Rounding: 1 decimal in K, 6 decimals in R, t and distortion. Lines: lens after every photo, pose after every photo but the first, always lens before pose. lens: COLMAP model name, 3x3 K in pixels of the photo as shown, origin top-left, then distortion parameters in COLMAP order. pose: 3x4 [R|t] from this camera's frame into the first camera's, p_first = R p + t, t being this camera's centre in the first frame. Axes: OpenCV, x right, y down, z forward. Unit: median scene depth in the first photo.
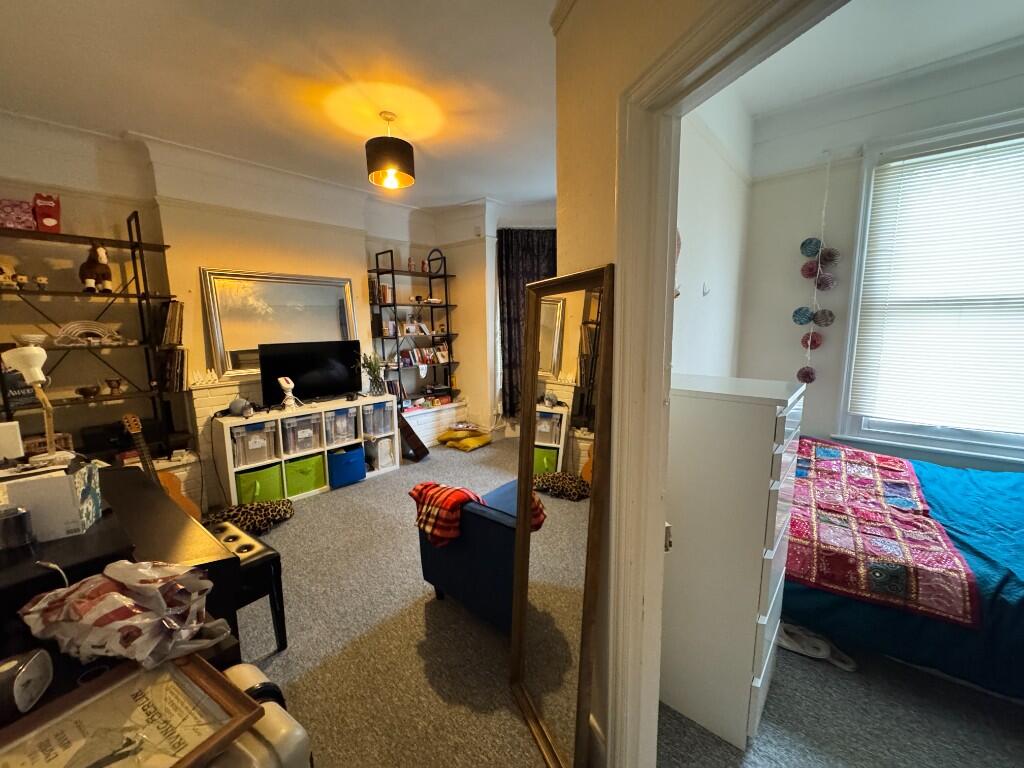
lens RADIAL K [[417.0, 0, 513.5], [0, 417.0, 383.7], [0, 0, 1]] dist [-0.003136, -0.000270]
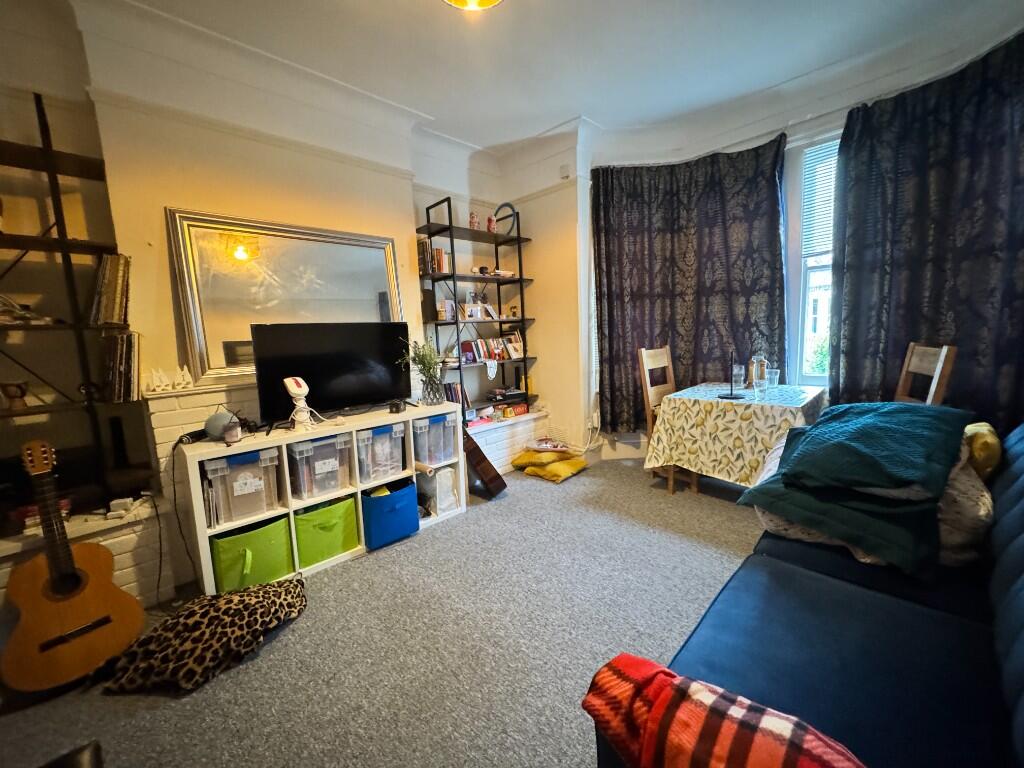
lens RADIAL K [[417.0, 0, 512.4], [0, 417.0, 382.2], [0, 0, 1]] dist [-0.003136, -0.000270]
pose [[0.995707, -0.018775, -0.090639, -0.141526], [0.016884, 0.999624, -0.021587, 0.009932], [0.091010, 0.019964, 0.995650, 0.347773]]
